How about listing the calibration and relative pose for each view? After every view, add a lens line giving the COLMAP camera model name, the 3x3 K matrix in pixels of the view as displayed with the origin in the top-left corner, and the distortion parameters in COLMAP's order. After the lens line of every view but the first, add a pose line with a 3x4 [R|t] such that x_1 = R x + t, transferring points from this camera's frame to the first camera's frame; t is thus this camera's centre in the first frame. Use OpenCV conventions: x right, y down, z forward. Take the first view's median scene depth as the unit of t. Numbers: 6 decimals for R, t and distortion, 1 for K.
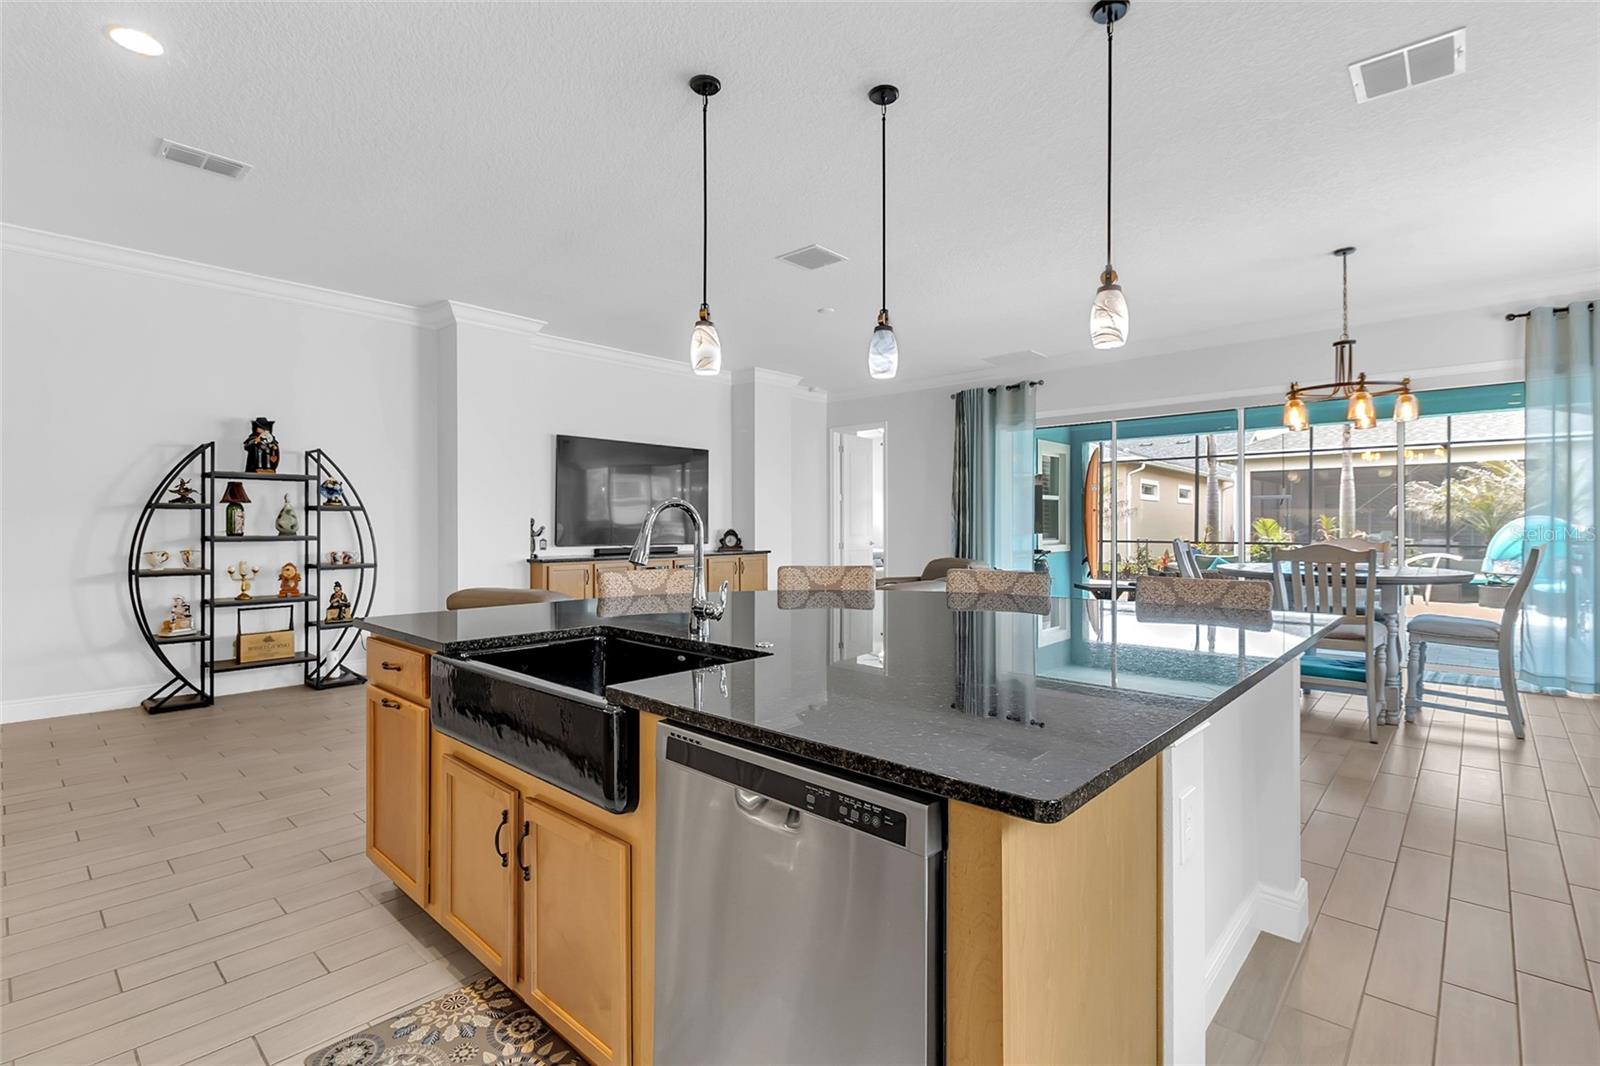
lens RADIAL K [[740.9, 0, 801.1], [0, 740.9, 524.7], [0, 0, 1]] dist [0.016344, -0.010695]
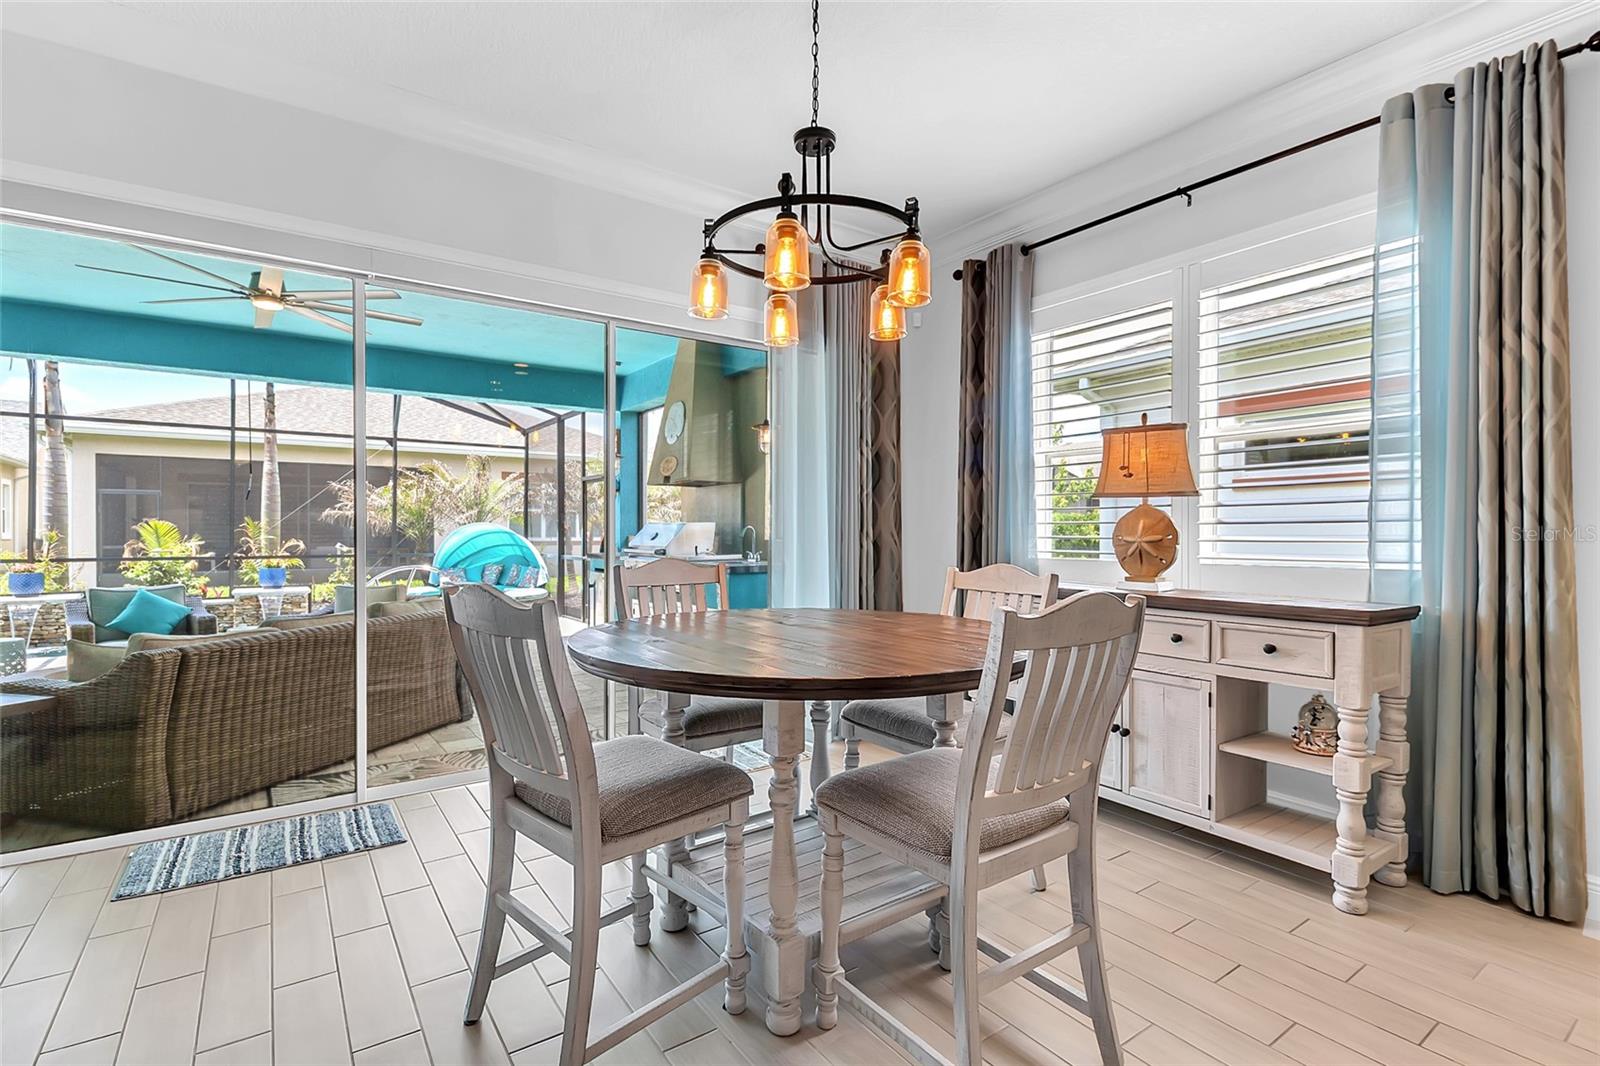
lens RADIAL K [[746.7, 0, 794.4], [0, 746.7, 532.8], [0, 0, 1]] dist [0.014704, -0.000141]
pose [[0.223368, 0.001442, 0.974733, 0.158121], [-0.002968, 0.999995, -0.000800, 0.000928], [-0.974730, -0.002714, 0.223371, 0.525057]]
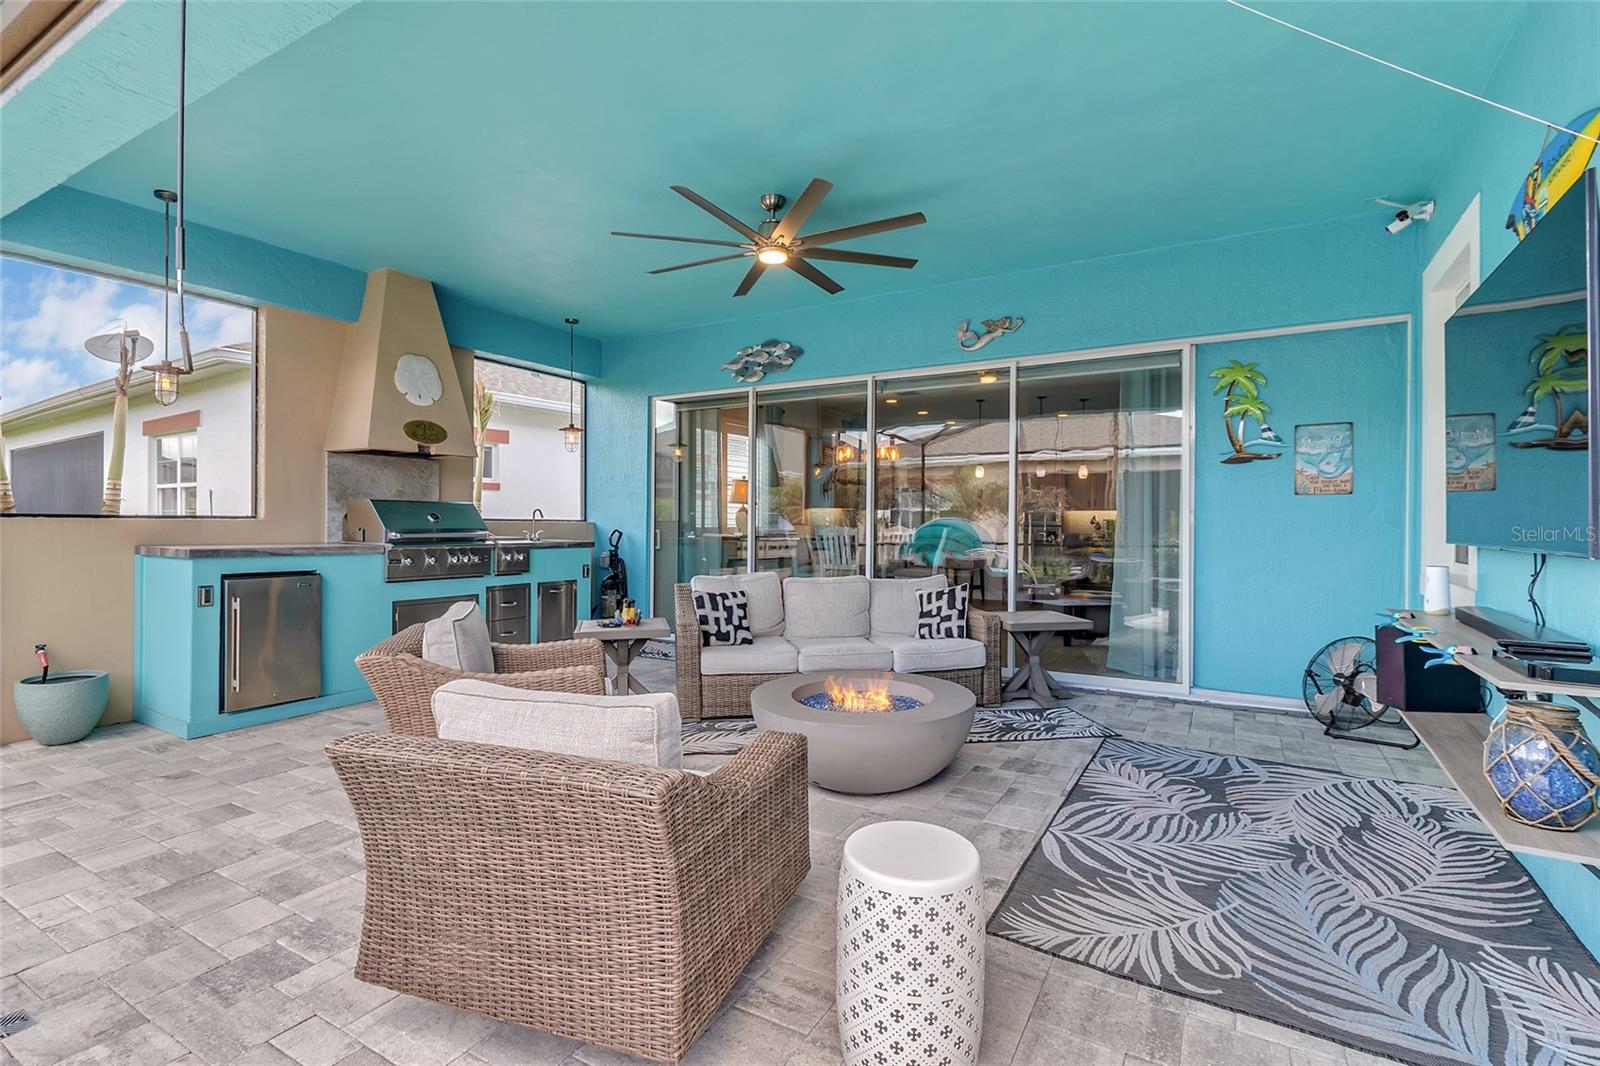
lens RADIAL K [[747.8, 0, 801.1], [0, 747.8, 523.9], [0, 0, 1]] dist [0.014500, -0.009064]
pose [[-0.978676, -0.005153, -0.205343, 0.717862], [-0.005731, 0.999981, 0.002220, 0.008657], [0.205328, 0.003349, -0.978688, 1.552877]]
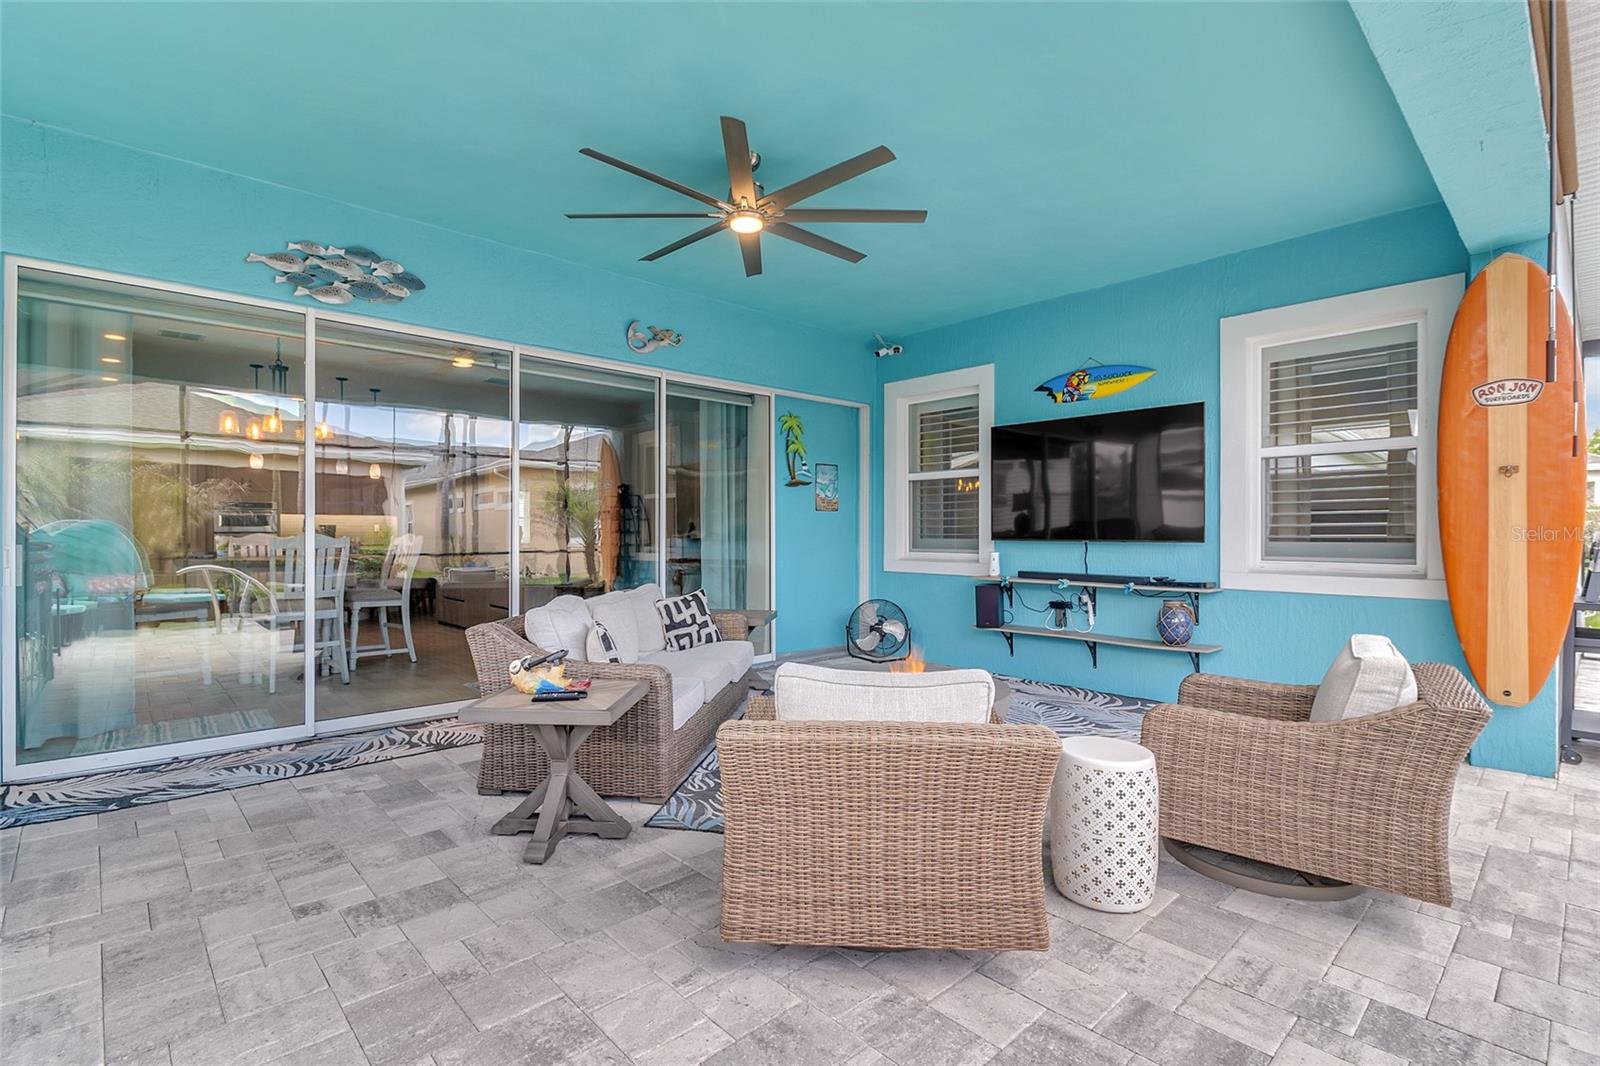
lens RADIAL K [[746.7, 0, 794.4], [0, 746.7, 532.8], [0, 0, 1]] dist [0.014704, -0.000141]
pose [[-0.084419, 0.001141, -0.996430, 1.073130], [-0.002967, 0.999995, 0.001396, 0.009751], [0.996426, 0.003074, -0.084415, 1.114487]]
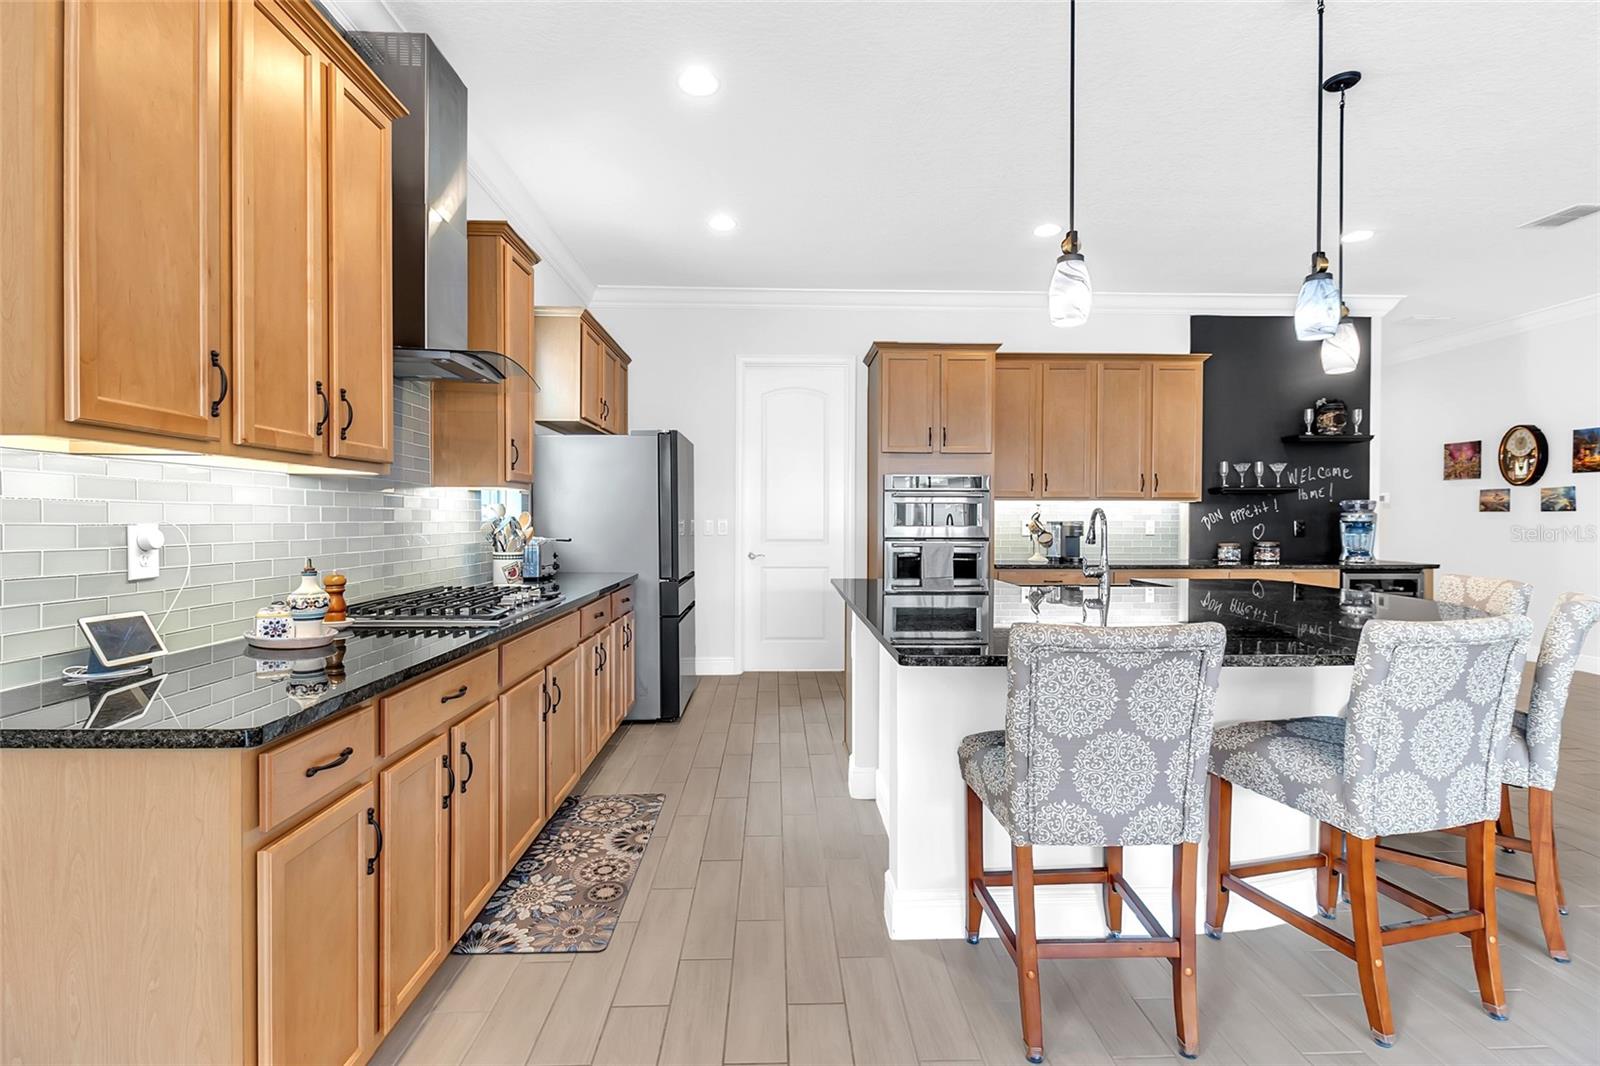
lens RADIAL K [[740.9, 0, 801.1], [0, 740.9, 524.7], [0, 0, 1]] dist [0.016344, -0.010695]
pose [[-0.715277, 0.002522, -0.698836, 0.387377], [-0.002774, 0.999975, 0.006448, -0.001577], [0.698835, 0.006550, -0.715253, 0.429397]]
